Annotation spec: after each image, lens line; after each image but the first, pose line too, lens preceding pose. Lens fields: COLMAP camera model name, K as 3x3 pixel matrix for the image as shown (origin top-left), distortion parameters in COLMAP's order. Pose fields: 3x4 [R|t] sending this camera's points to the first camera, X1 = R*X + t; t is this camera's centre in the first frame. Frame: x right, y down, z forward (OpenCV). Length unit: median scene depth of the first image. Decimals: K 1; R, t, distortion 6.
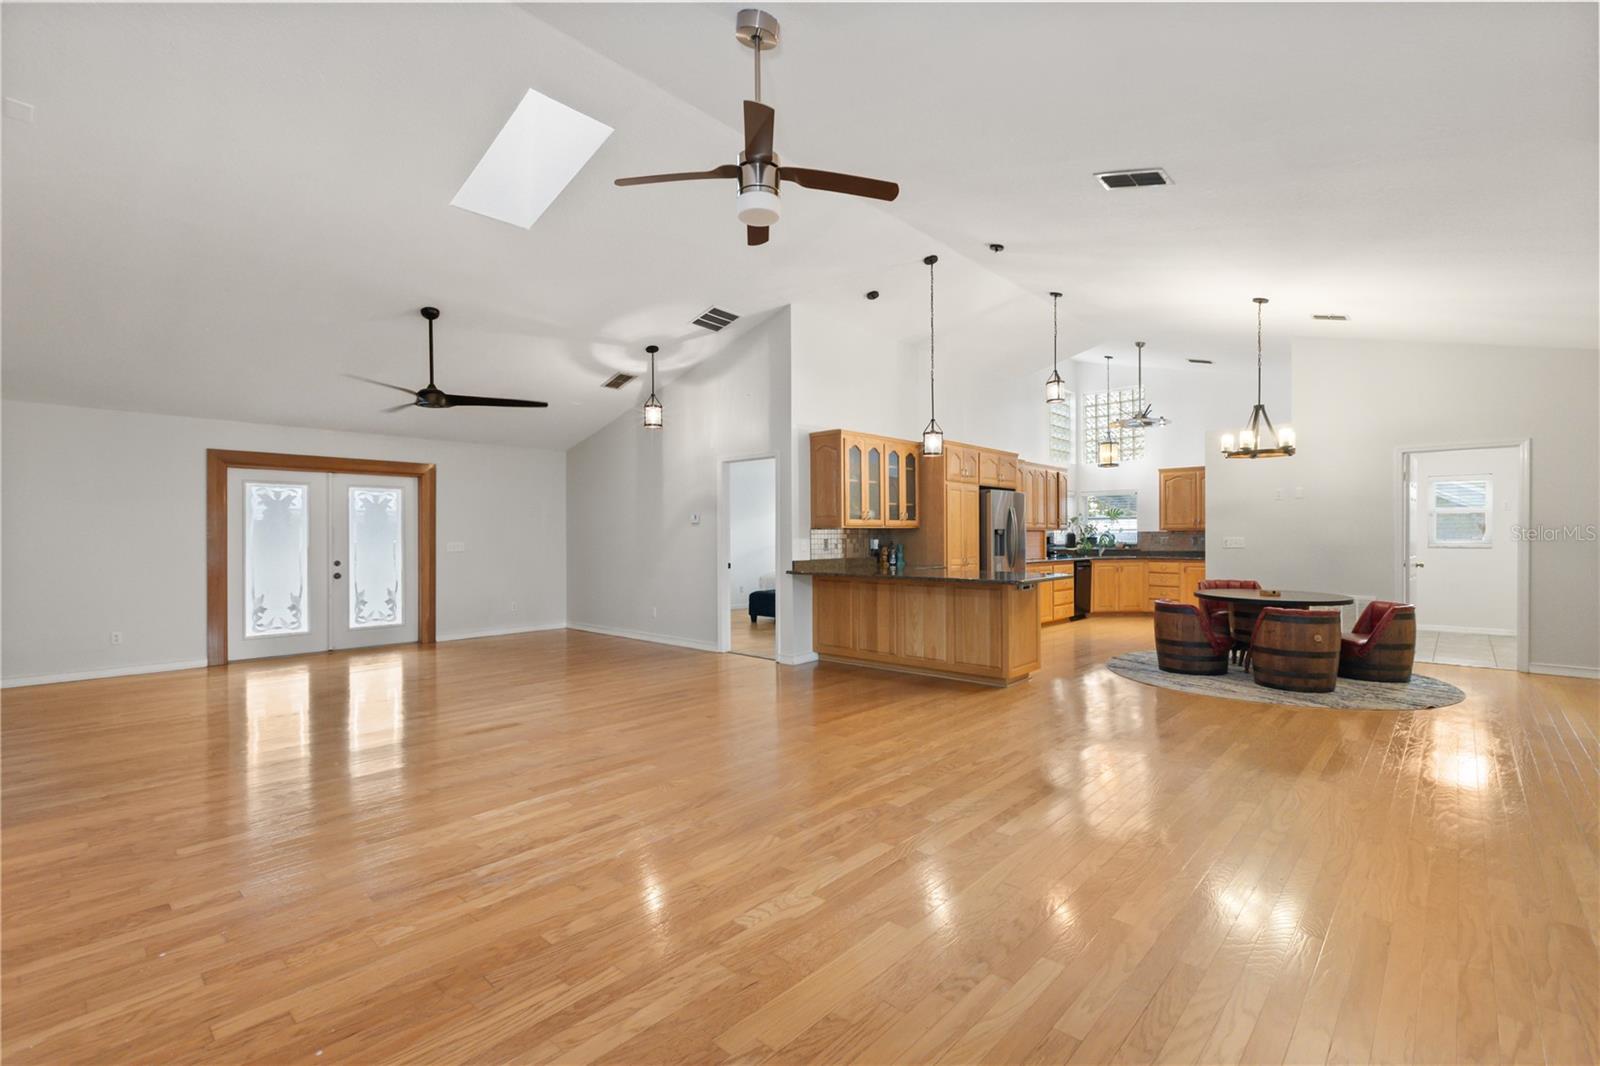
lens RADIAL K [[709.6, 0, 810.3], [0, 709.6, 541.0], [0, 0, 1]] dist [0.002295, -0.000224]
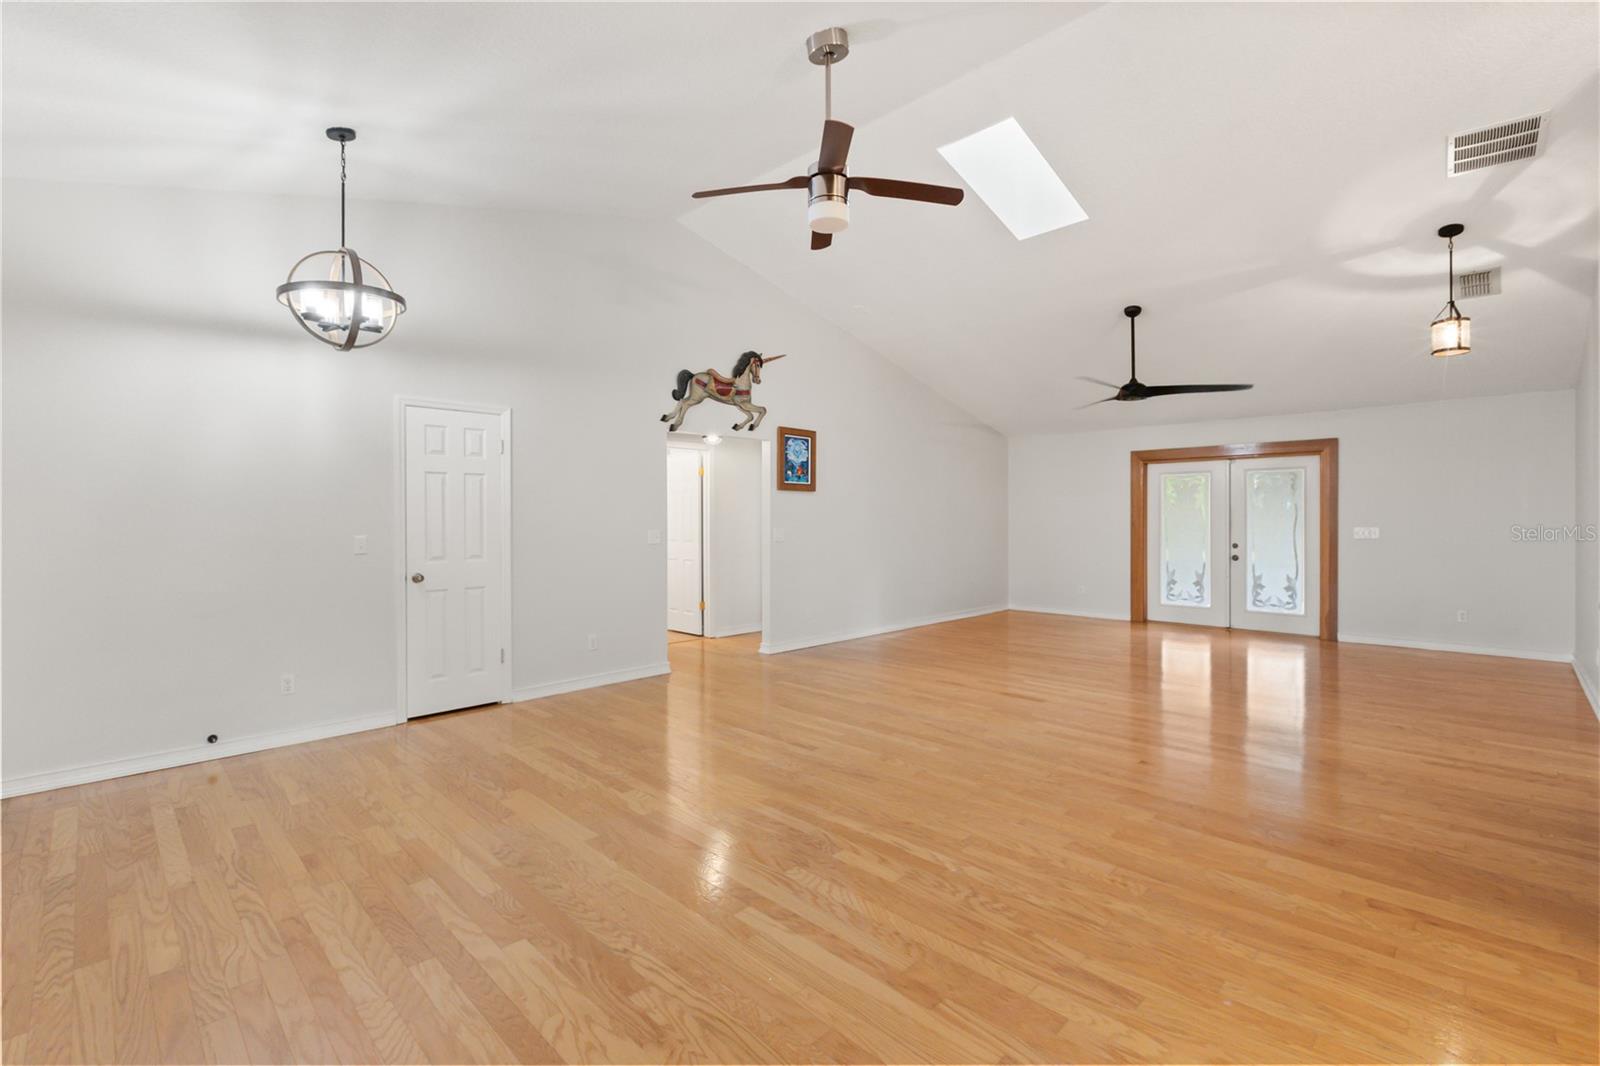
lens RADIAL K [[709.6, 0, 809.9], [0, 709.6, 519.0], [0, 0, 1]] dist [0.002295, -0.000224]
pose [[-0.029826, 0.007828, -0.999524, 0.395076], [-0.004564, 0.999958, 0.007968, -0.013449], [0.999545, 0.004799, -0.029789, 0.407235]]
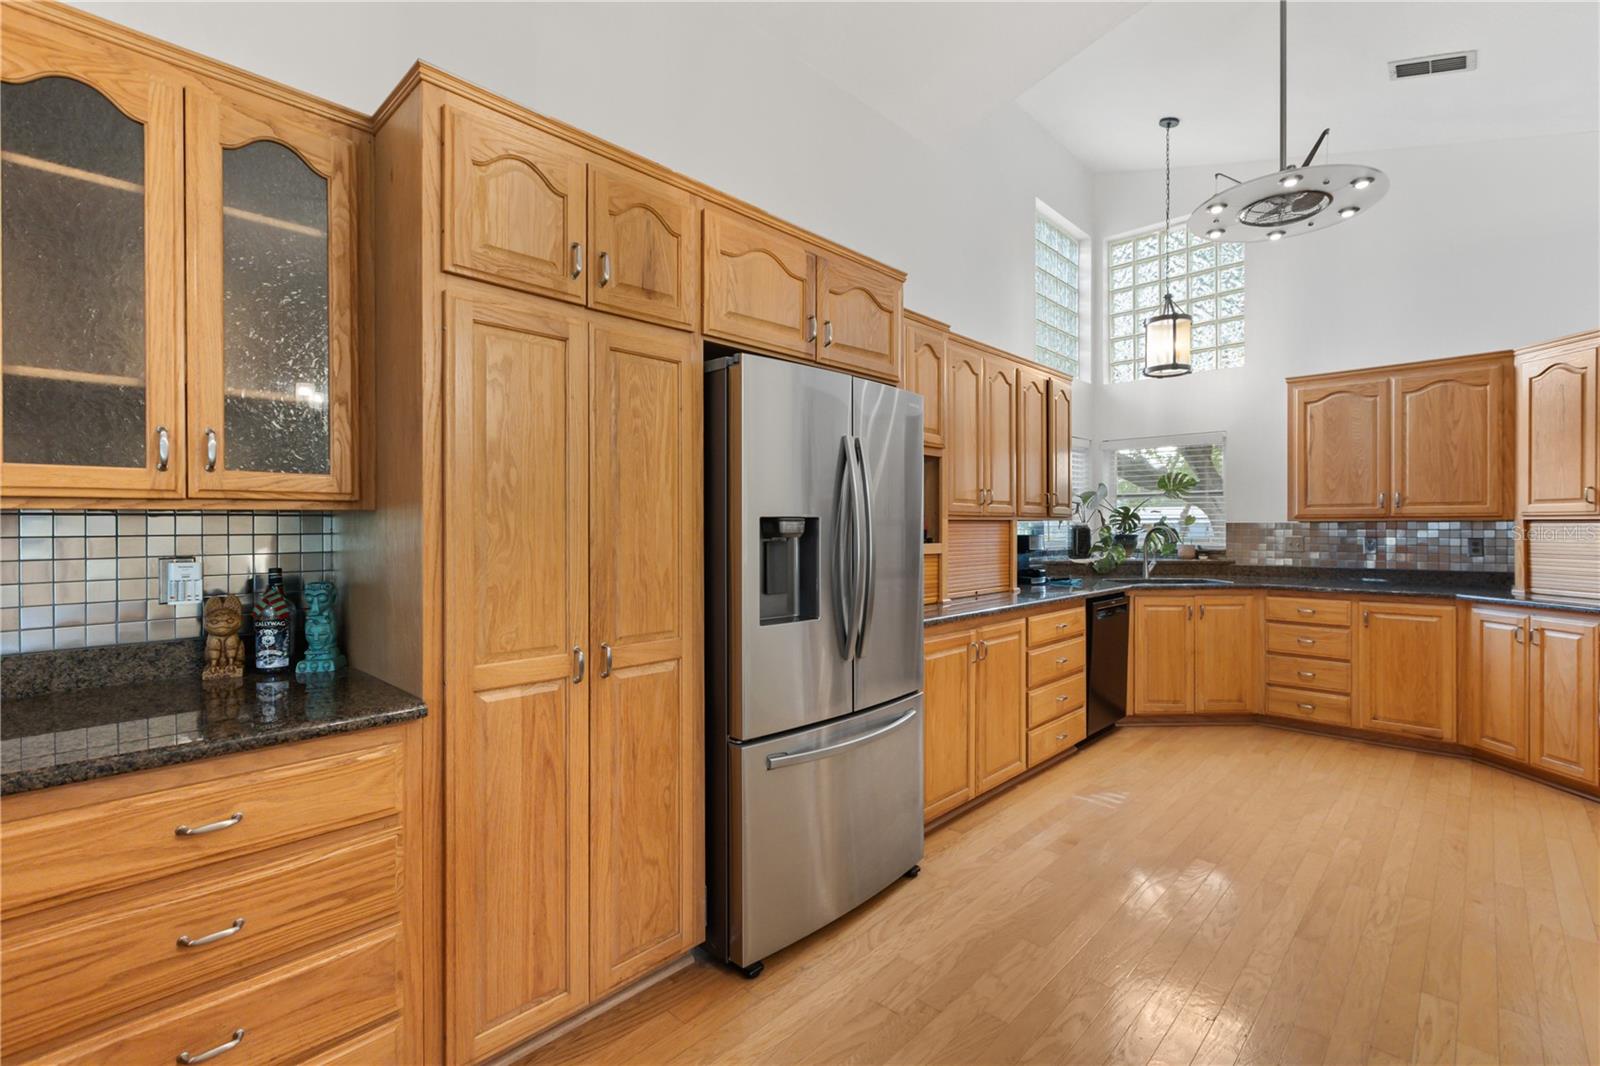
lens RADIAL K [[709.6, 0, 796.8], [0, 709.6, 526.5], [0, 0, 1]] dist [0.002295, -0.000224]
pose [[0.999456, 0.003053, -0.032826, 0.286186], [-0.003163, 0.999990, -0.003296, -0.012452], [0.032816, 0.003398, 0.999456, 0.769511]]
